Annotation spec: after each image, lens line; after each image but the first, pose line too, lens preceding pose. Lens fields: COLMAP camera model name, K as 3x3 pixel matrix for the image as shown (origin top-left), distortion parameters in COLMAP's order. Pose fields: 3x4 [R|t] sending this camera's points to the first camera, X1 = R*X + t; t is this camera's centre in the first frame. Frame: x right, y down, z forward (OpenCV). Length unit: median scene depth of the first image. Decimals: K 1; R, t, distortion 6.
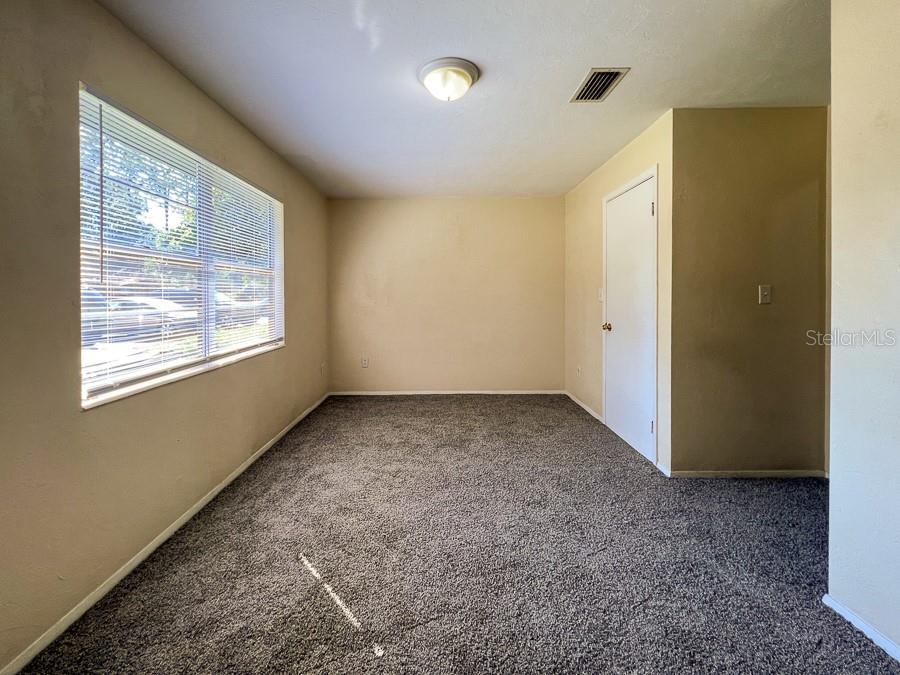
lens RADIAL K [[376.8, 0, 450.3], [0, 376.8, 321.4], [0, 0, 1]] dist [0.000088, -0.000044]
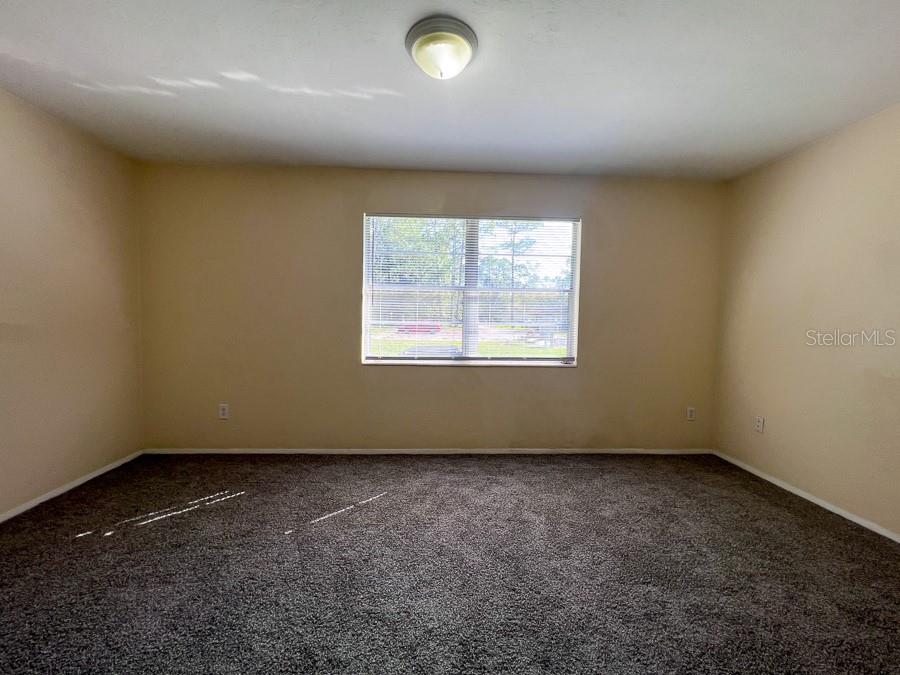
lens RADIAL K [[371.8, 0, 442.4], [0, 371.8, 355.9], [0, 0, 1]] dist [-0.000107, -0.000042]
pose [[0.018760, 0.106438, -0.994142, 0.731548], [-0.083194, 0.991035, 0.104535, -0.050102], [0.996357, 0.080745, 0.027447, 0.862094]]
